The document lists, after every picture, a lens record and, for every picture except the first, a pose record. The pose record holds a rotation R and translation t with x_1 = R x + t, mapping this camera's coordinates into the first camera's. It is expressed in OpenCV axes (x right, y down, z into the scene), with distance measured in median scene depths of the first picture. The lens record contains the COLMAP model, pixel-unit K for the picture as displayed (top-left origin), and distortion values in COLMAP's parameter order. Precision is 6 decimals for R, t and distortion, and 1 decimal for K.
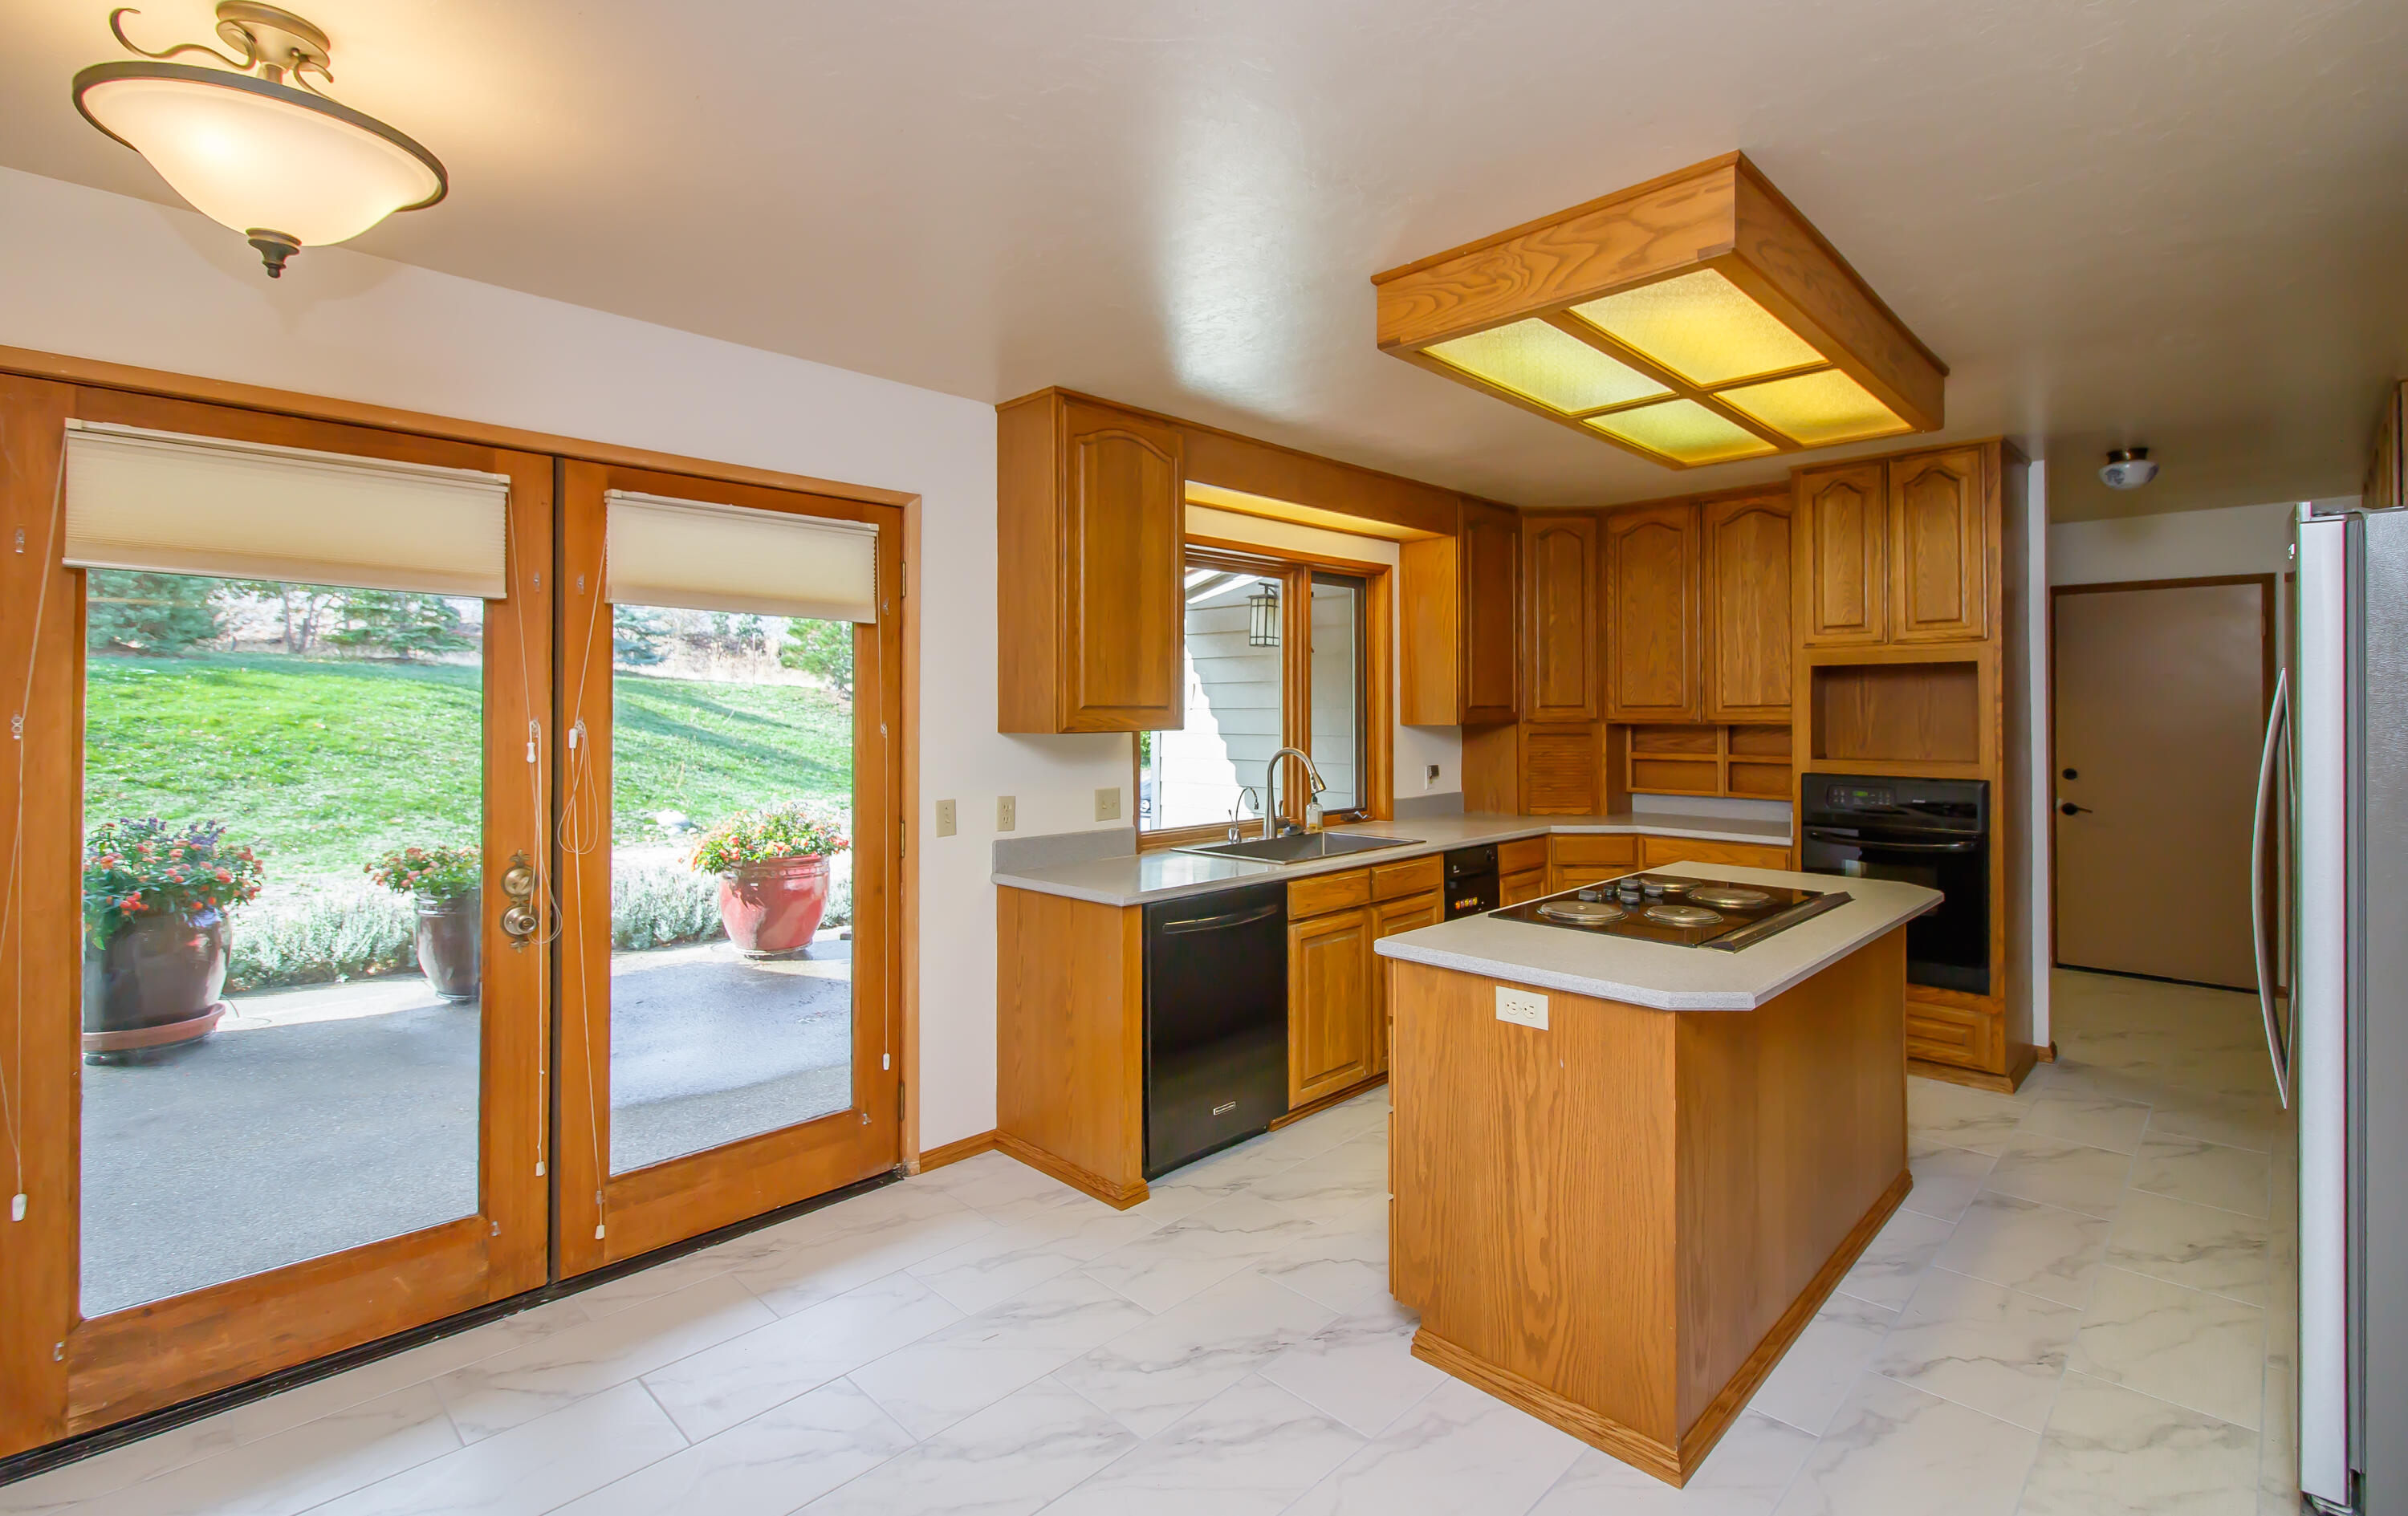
lens RADIAL K [[1074.2, 0, 1202.4], [0, 1074.2, 710.1], [0, 0, 1]] dist [0.001027, 0.000009]
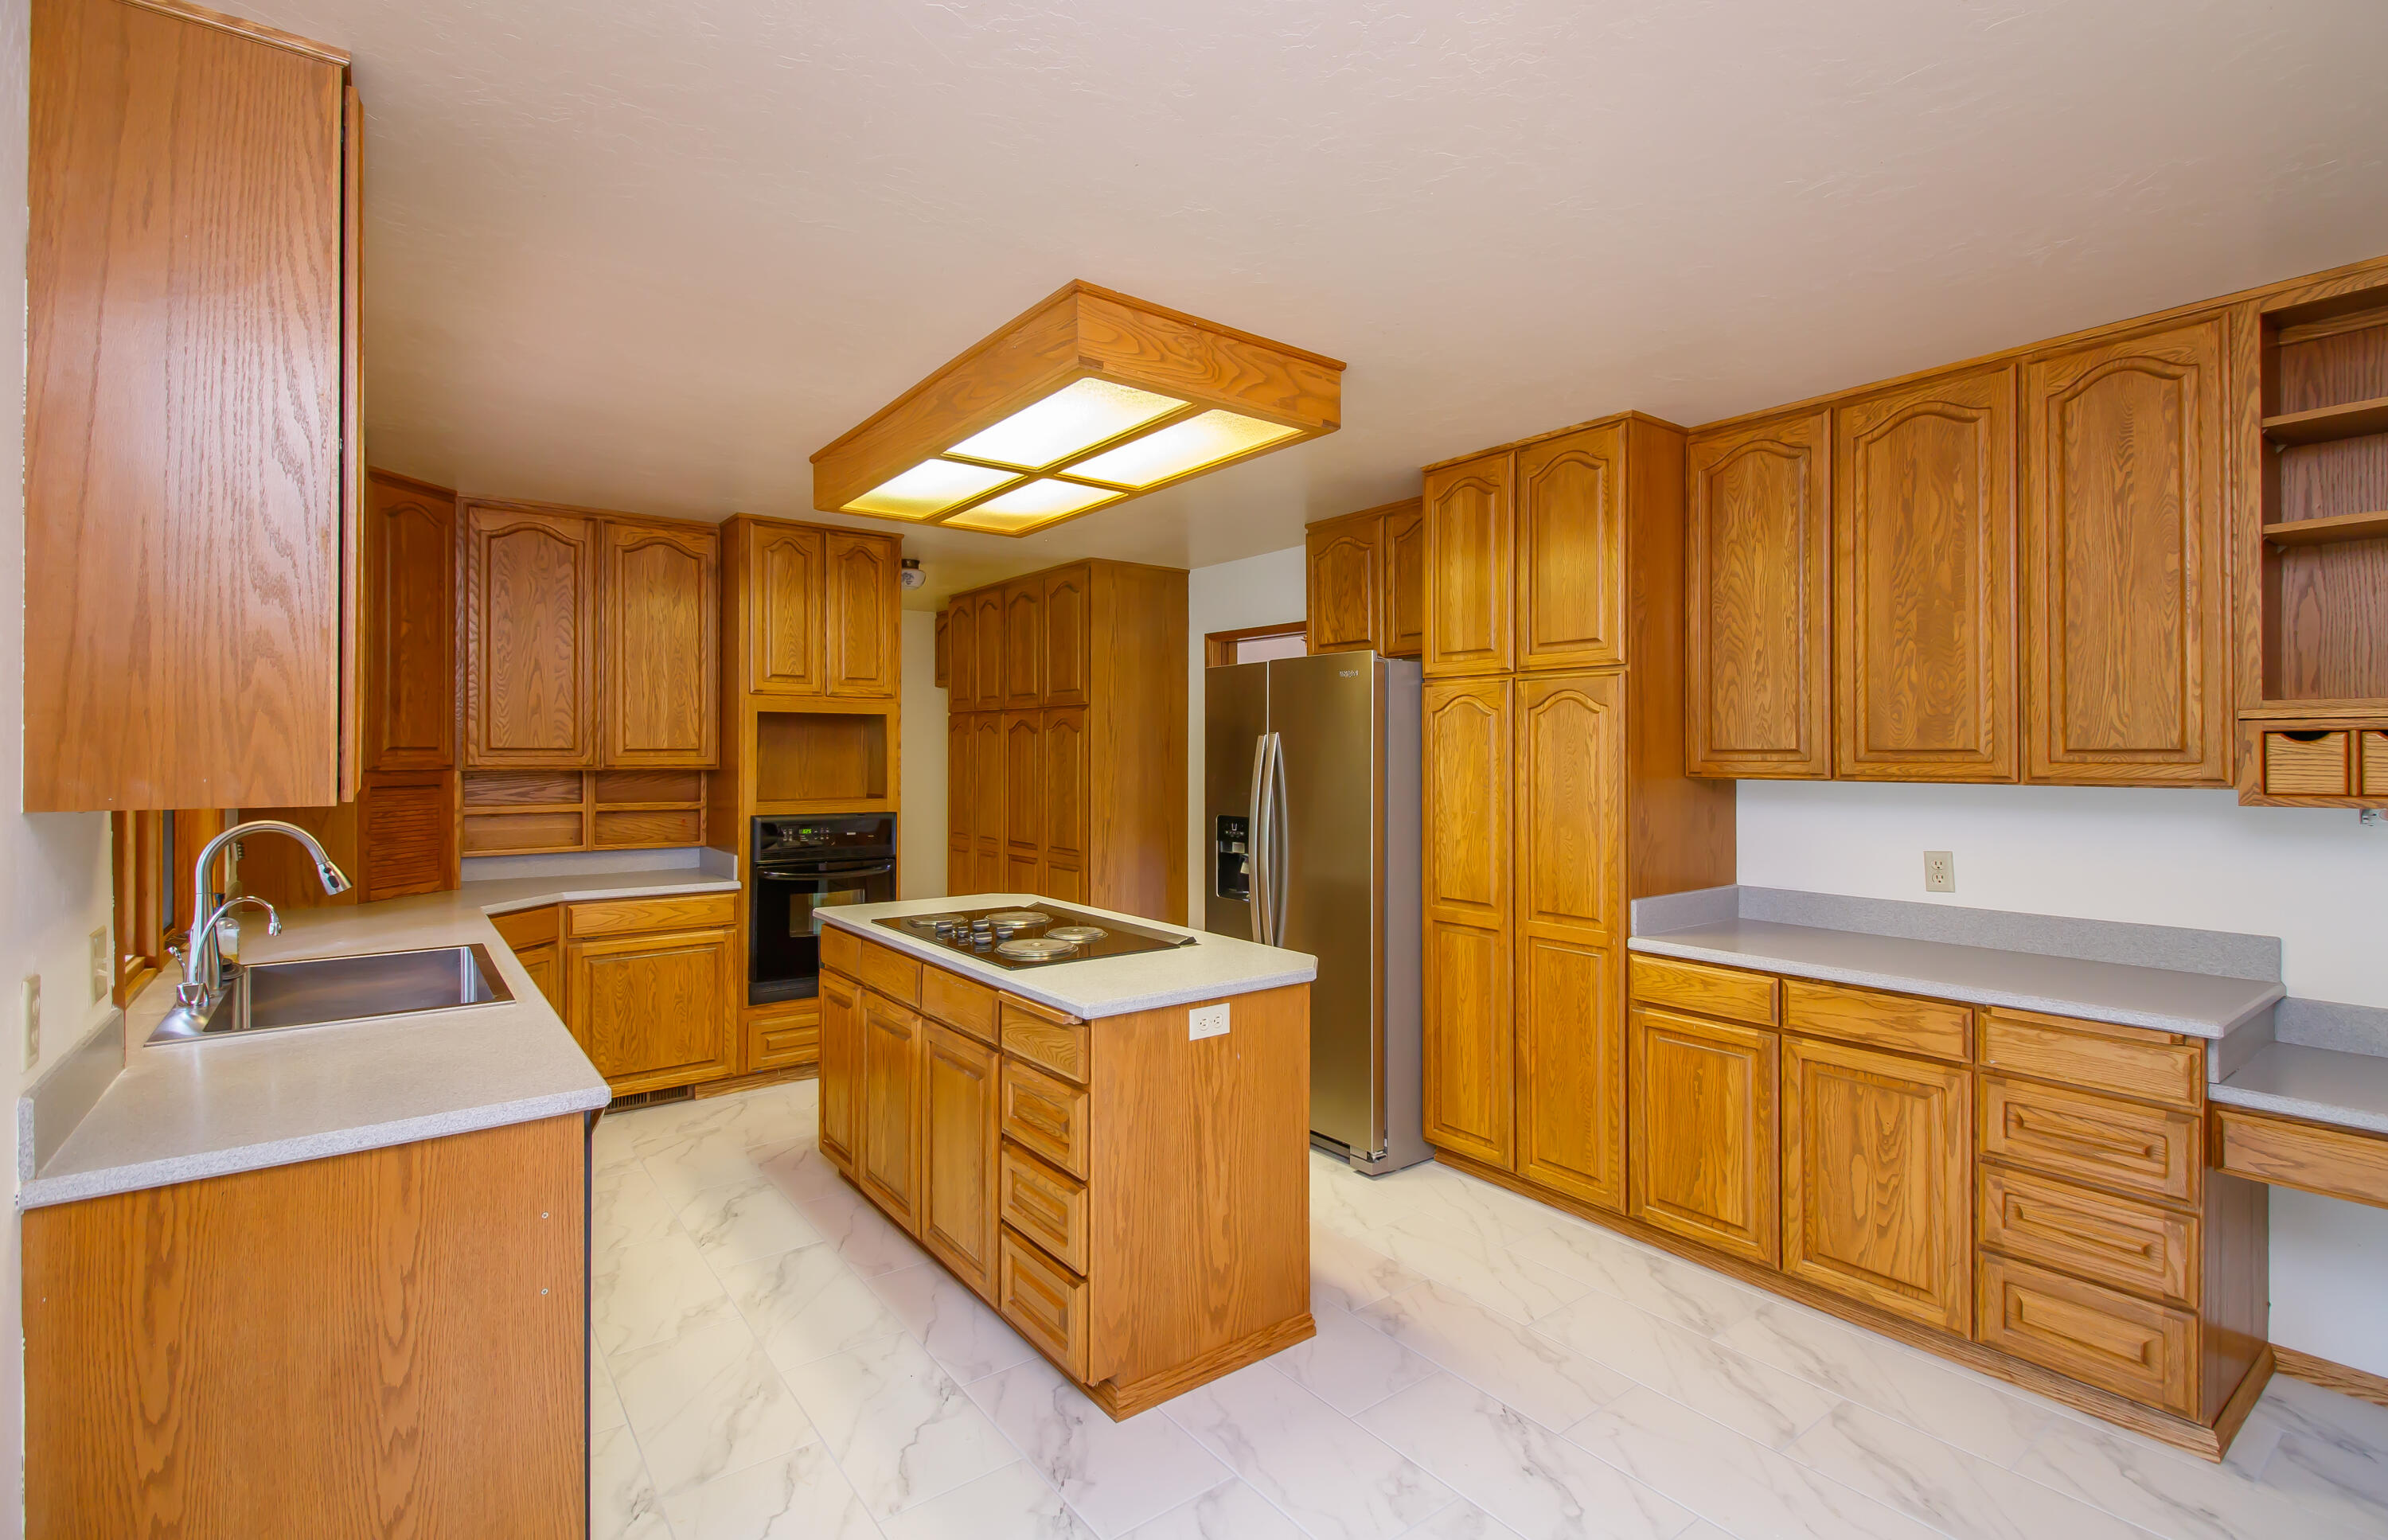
lens RADIAL K [[1083.6, 0, 1235.5], [0, 1083.6, 753.1], [0, 0, 1]] dist [0.001209, -0.000130]
pose [[0.118393, 0.003957, 0.992959, -0.676443], [-0.003447, 0.999988, -0.003574, 0.001451], [-0.992961, -0.002999, 0.118405, 0.693240]]
